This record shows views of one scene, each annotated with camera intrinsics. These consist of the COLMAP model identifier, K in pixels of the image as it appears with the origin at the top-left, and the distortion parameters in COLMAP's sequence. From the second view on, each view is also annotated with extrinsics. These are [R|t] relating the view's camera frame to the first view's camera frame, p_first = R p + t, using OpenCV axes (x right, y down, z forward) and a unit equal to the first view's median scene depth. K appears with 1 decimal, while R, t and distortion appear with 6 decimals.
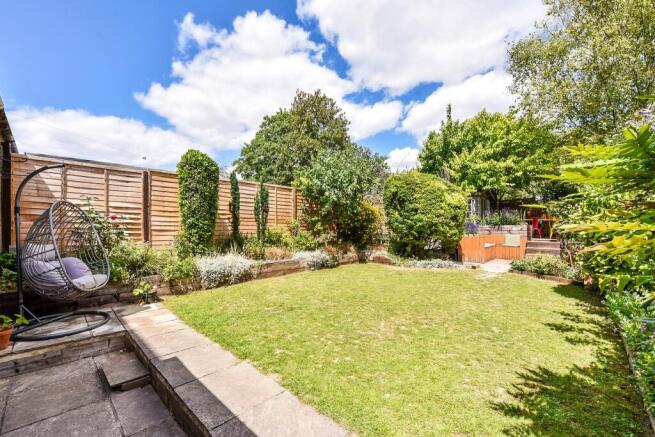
lens RADIAL K [[274.8, 0, 320.7], [0, 274.8, 231.4], [0, 0, 1]] dist [0.003626, -0.000144]
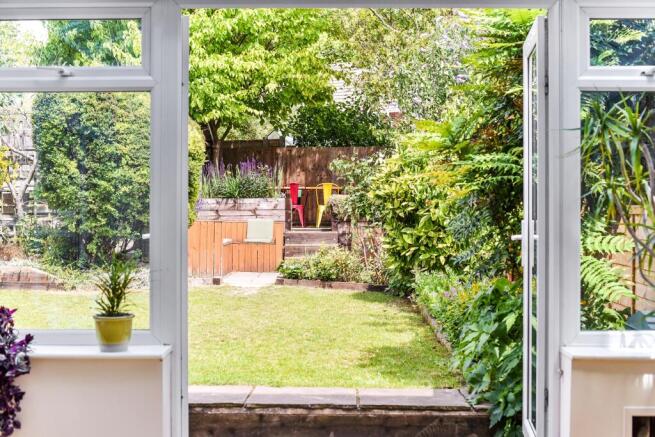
lens RADIAL K [[980.5, 0, 327.5], [0, 980.5, 218.5], [0, 0, 1]] dist [-0.042804, 0.013379]
pose [[0.732668, -0.008118, 0.680538, -0.481789], [0.019568, 0.999767, -0.009142, 0.041269], [-0.680305, 0.020015, 0.732656, -0.401311]]
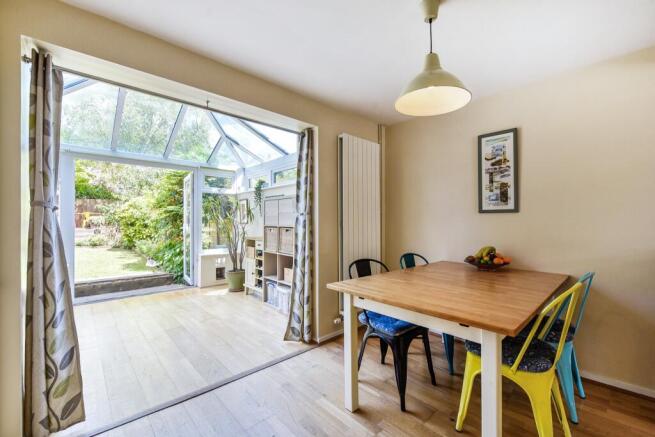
lens RADIAL K [[279.4, 0, 330.2], [0, 279.4, 220.3], [0, 0, 1]] dist [-0.000054, -0.000319]
pose [[0.072751, 0.007667, 0.997321, -0.641893], [0.021442, 0.999727, -0.009250, 0.044838], [-0.997120, 0.022058, 0.072567, -0.445860]]
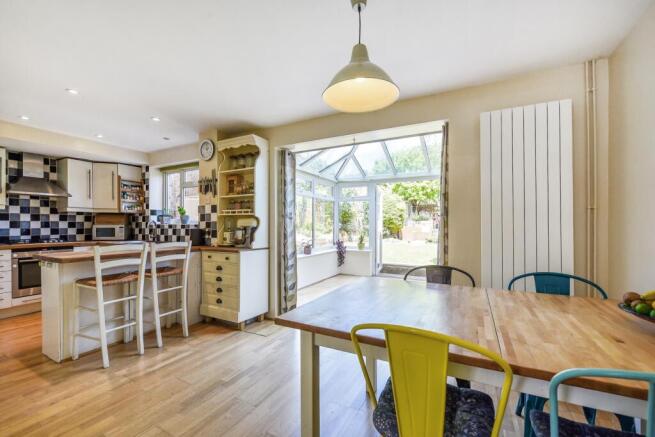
lens RADIAL K [[274.8, 0, 320.7], [0, 274.8, 231.4], [0, 0, 1]] dist [0.003626, -0.000144]
pose [[0.966428, -0.010461, 0.256723, -0.521772], [0.010743, 0.999942, 0.000305, 0.050955], [-0.256712, 0.002463, 0.966485, -0.674372]]
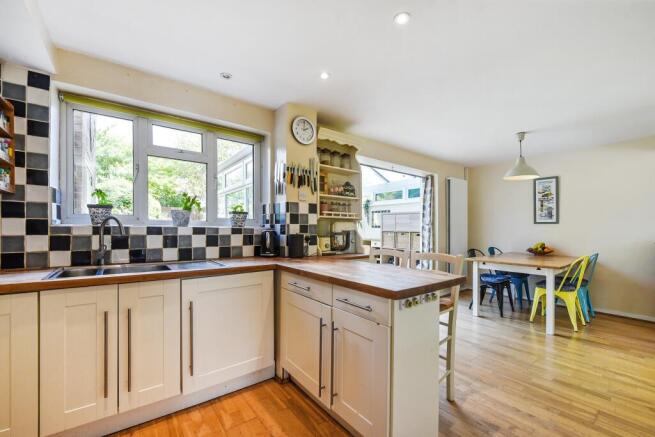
lens RADIAL K [[278.0, 0, 331.7], [0, 278.0, 227.0], [0, 0, 1]] dist [-0.000208, -0.000010]
pose [[0.145827, 0.004344, 0.989301, -0.931387], [0.020386, 0.999765, -0.007395, 0.039106], [-0.989100, 0.021246, 0.145704, -0.265108]]
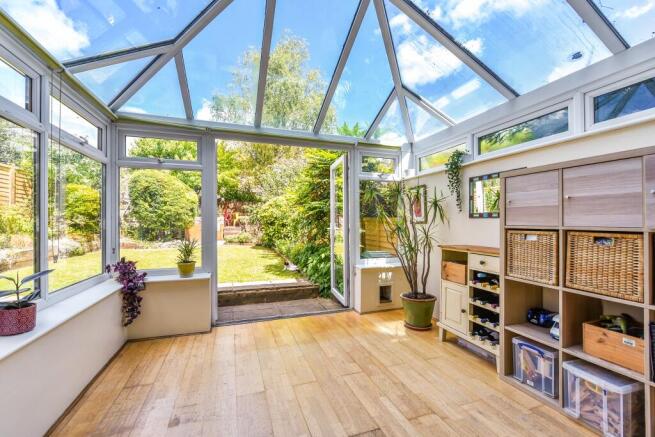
lens RADIAL K [[272.0, 0, 332.3], [0, 272.0, 220.7], [0, 0, 1]] dist [0.000388, -0.000182]
pose [[0.439960, 0.000015, 0.898018, -0.441835], [0.024301, 0.999634, -0.011923, 0.040785], [-0.897689, 0.027068, 0.439798, -0.258169]]
